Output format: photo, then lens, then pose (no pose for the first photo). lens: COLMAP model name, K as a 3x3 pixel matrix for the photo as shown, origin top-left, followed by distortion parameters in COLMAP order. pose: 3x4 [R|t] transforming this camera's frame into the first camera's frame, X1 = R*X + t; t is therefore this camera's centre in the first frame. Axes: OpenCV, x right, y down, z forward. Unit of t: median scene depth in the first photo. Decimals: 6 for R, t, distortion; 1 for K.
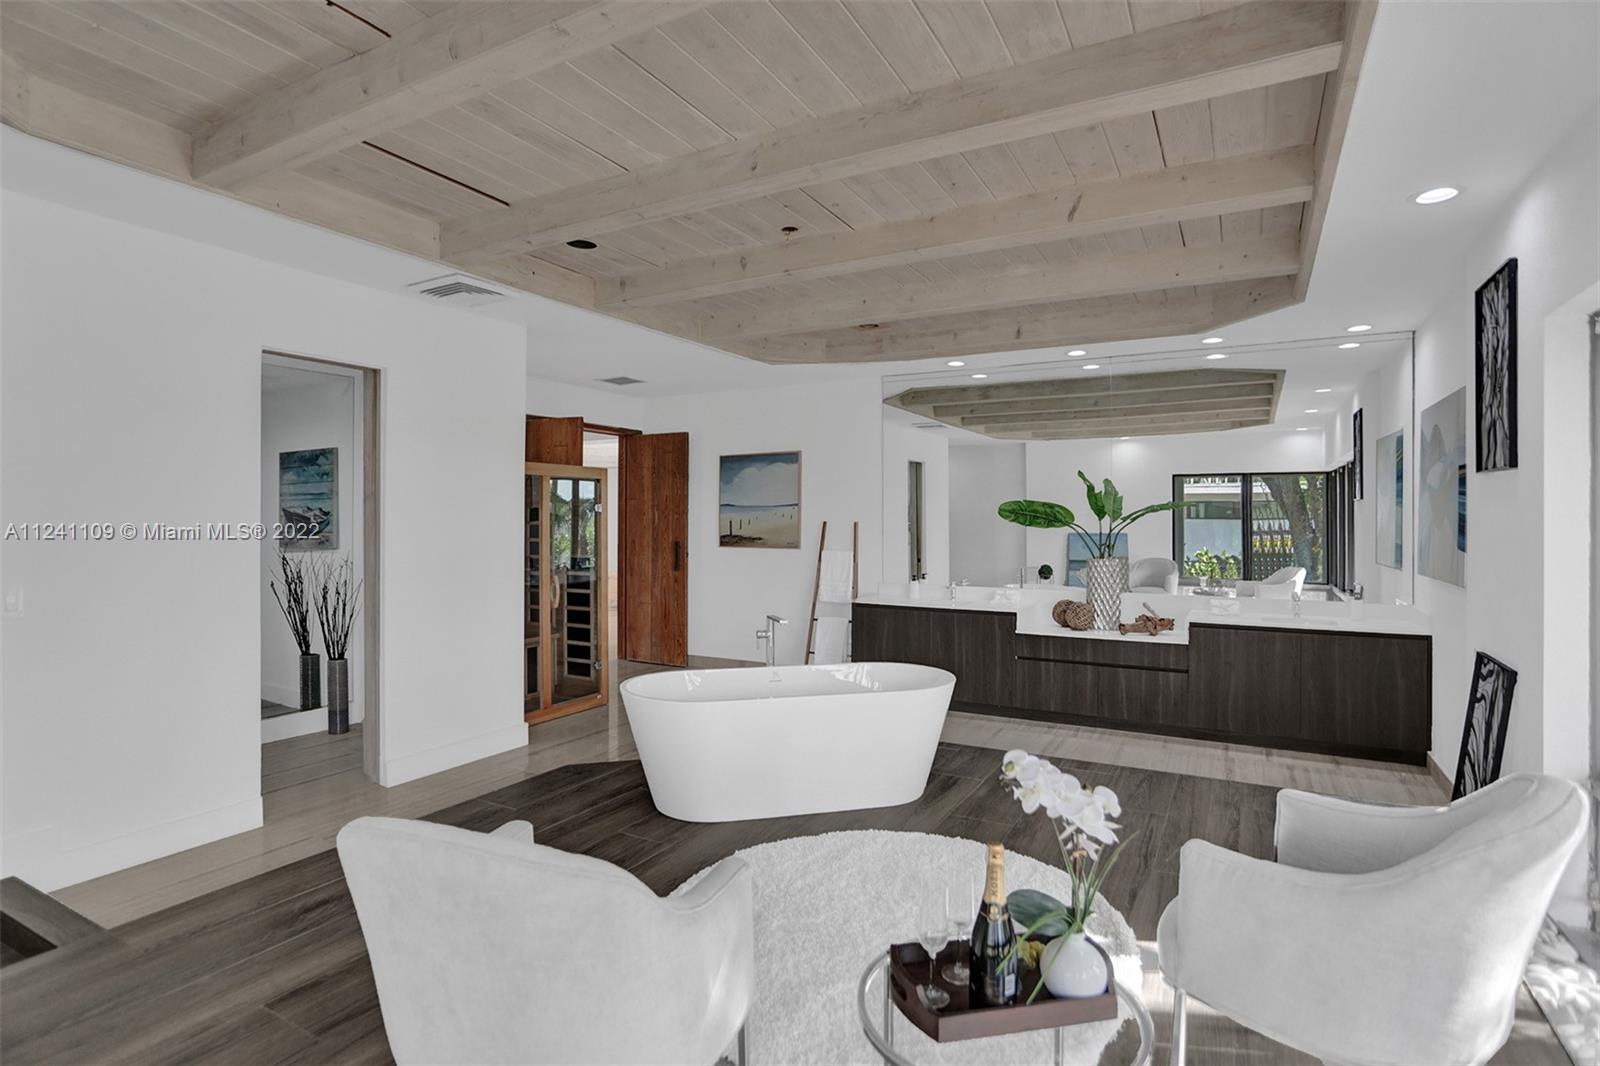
lens RADIAL K [[811.8, 0, 798.1], [0, 811.8, 526.6], [0, 0, 1]] dist [-0.025679, 0.001391]
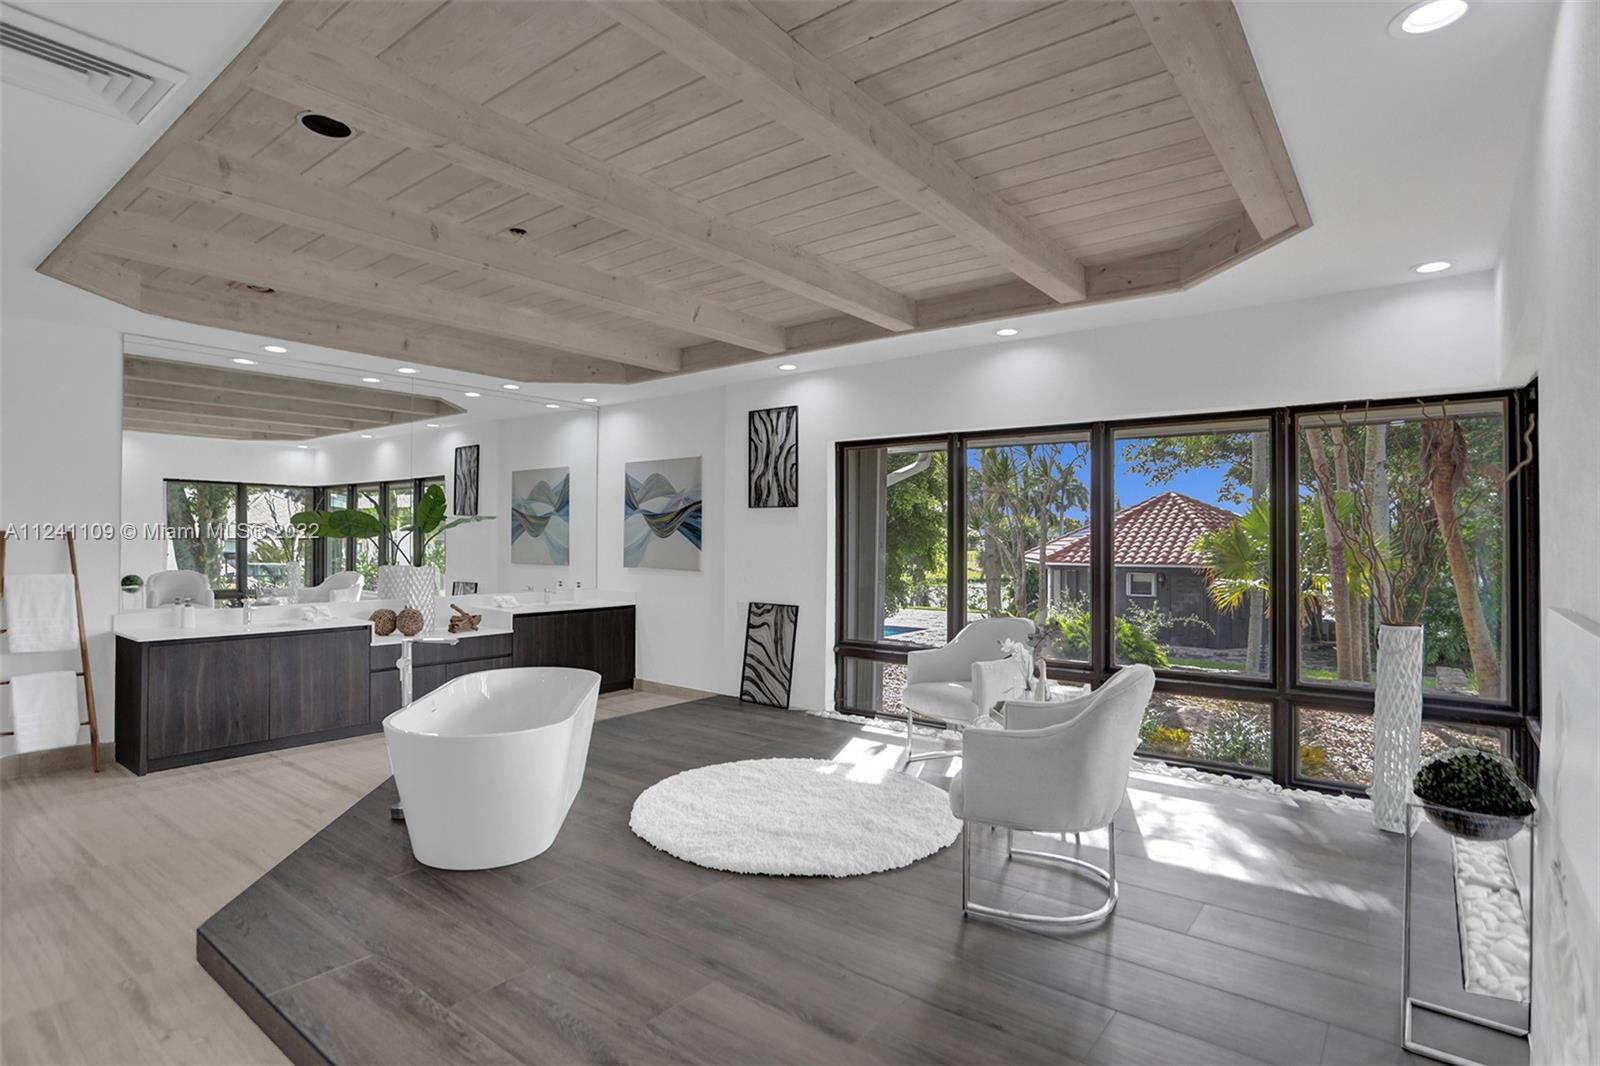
lens RADIAL K [[811.8, 0, 796.0], [0, 811.8, 529.7], [0, 0, 1]] dist [-0.025679, 0.001391]
pose [[0.158783, 0.006297, 0.987293, -0.667153], [0.004145, 0.999967, -0.007045, 0.000579], [-0.987305, 0.005211, 0.158752, 0.377191]]
